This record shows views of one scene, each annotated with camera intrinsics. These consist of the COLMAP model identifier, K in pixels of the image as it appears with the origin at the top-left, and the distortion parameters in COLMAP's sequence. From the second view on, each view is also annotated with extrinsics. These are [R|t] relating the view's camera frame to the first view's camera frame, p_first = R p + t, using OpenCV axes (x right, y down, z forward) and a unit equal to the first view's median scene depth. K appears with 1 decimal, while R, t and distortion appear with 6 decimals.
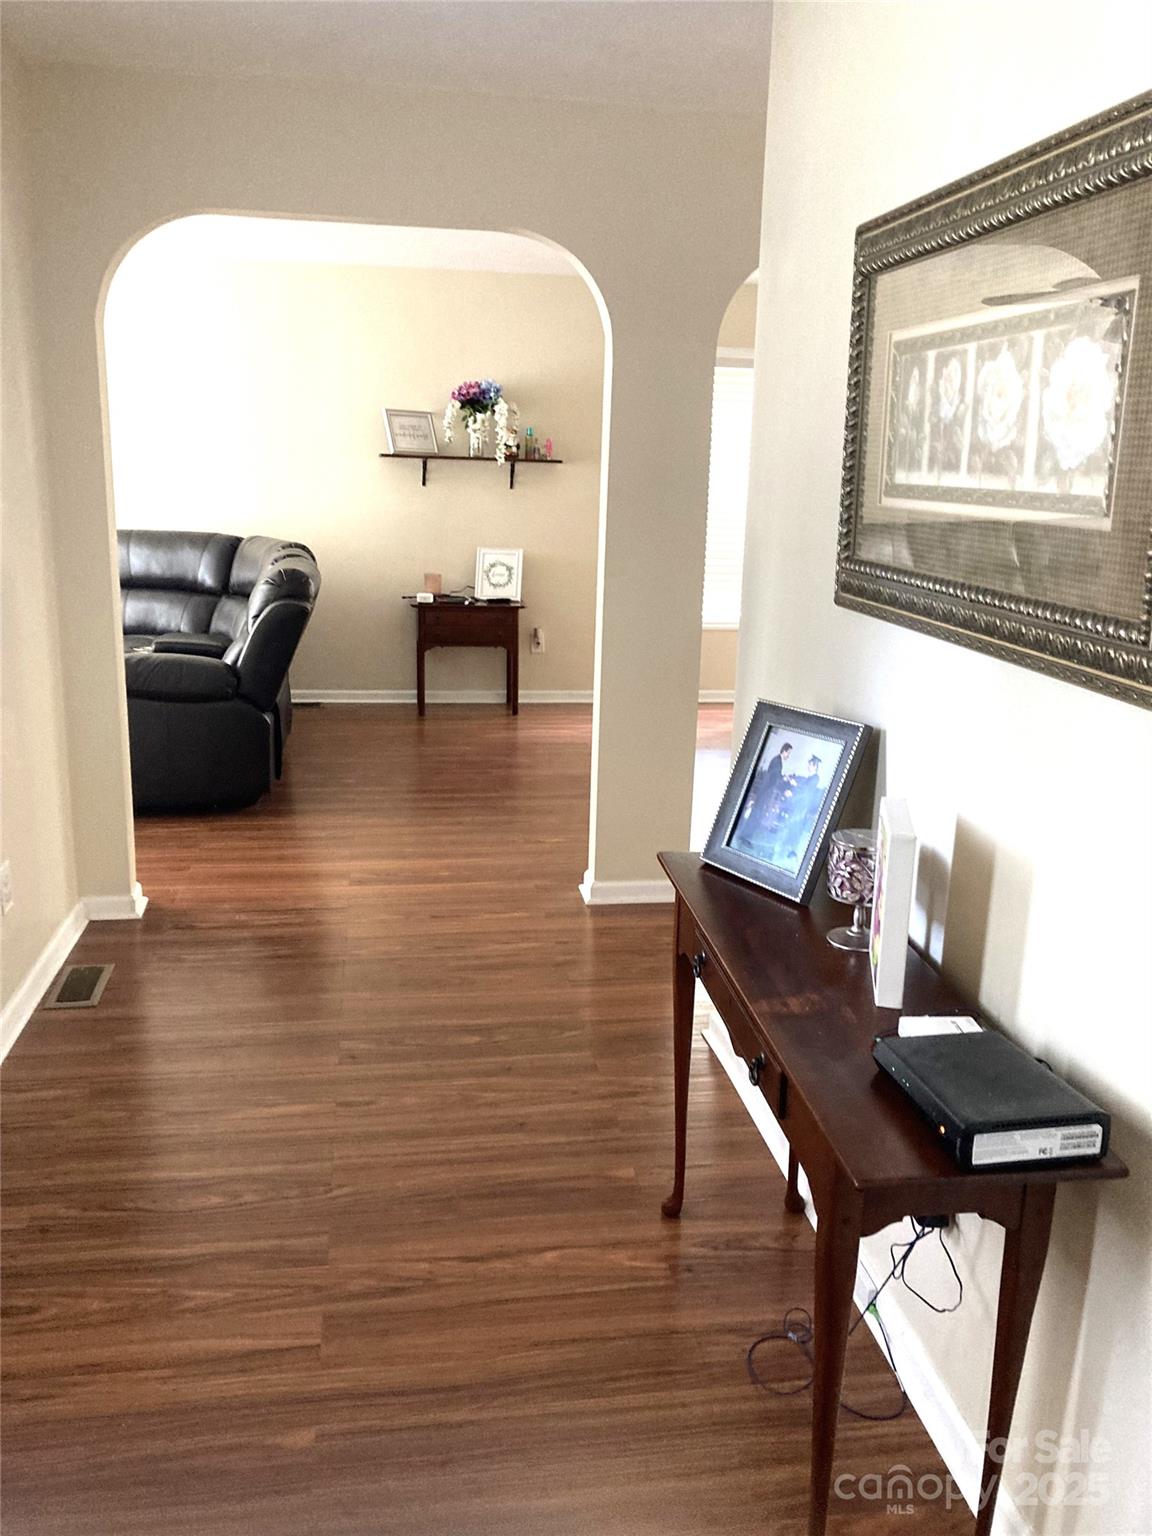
lens RADIAL K [[1254.8, 0, 576.0], [0, 1254.8, 768.0], [0, 0, 1]] dist [0.008970, -0.000137]
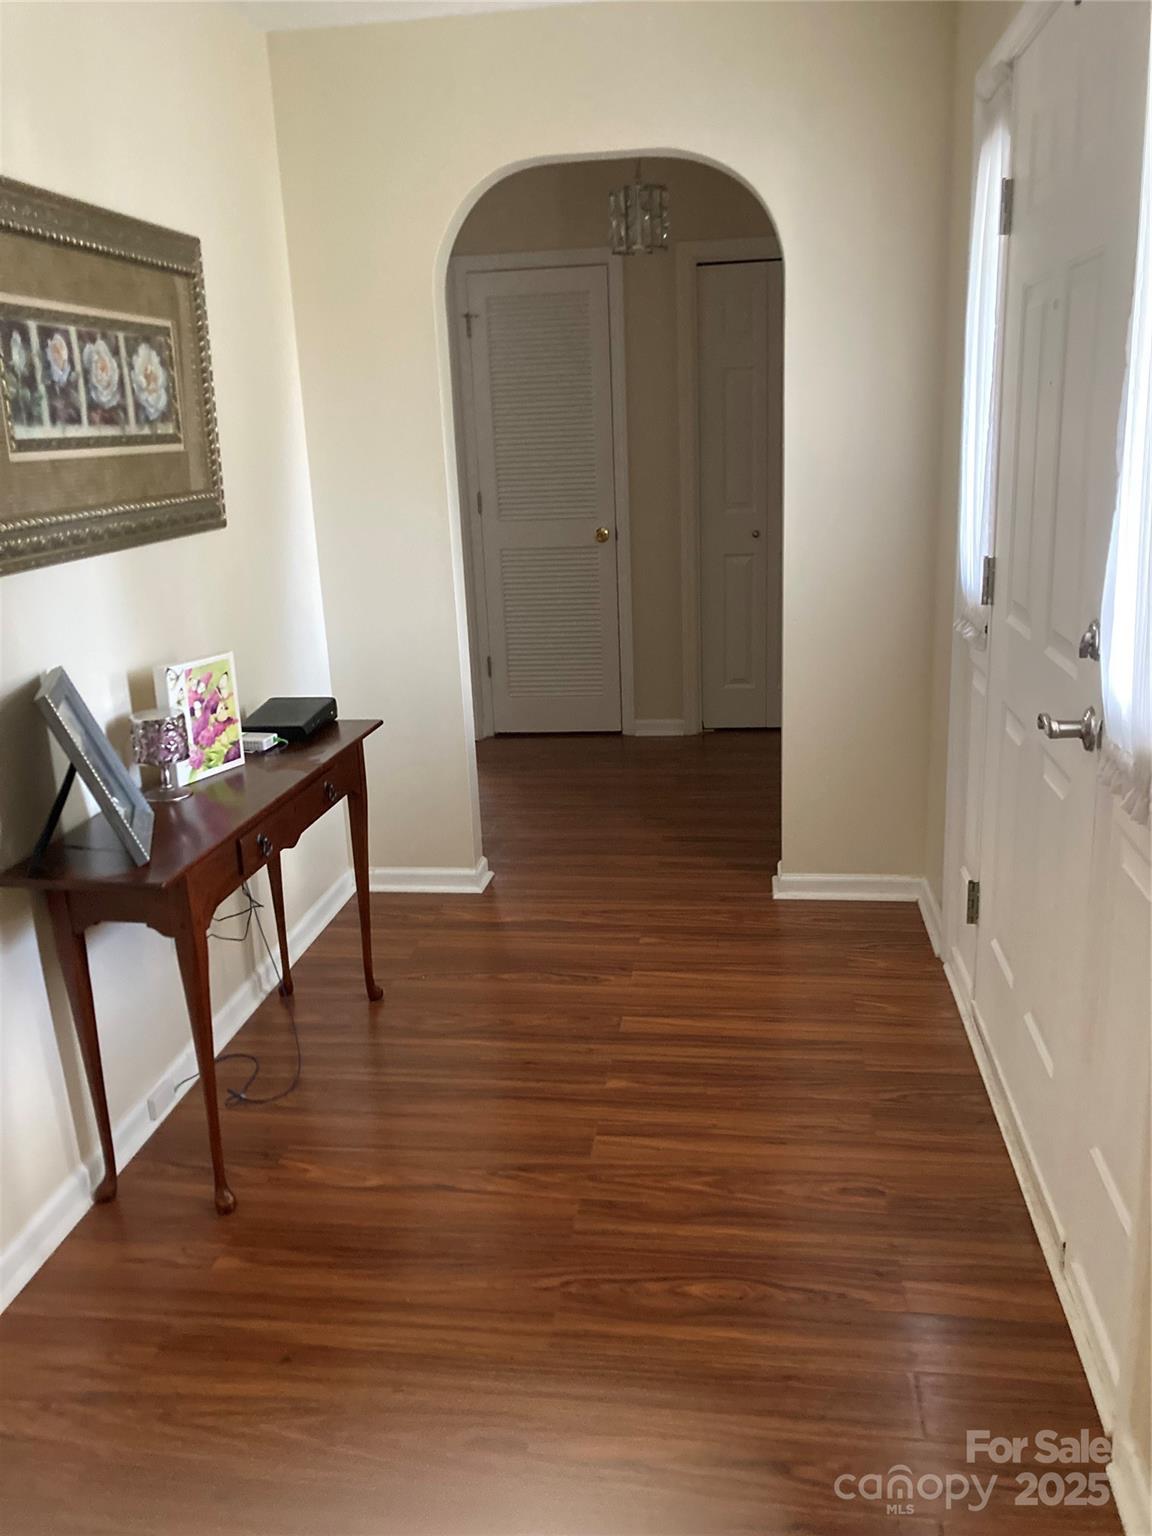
lens RADIAL K [[1254.8, 0, 576.0], [0, 1254.8, 768.0], [0, 0, 1]] dist [0.008970, -0.000137]
pose [[-0.956623, -0.068679, 0.283119, -0.207732], [0.082143, 0.868799, 0.488304, -0.186482], [-0.279510, 0.490379, -0.825471, 0.754578]]
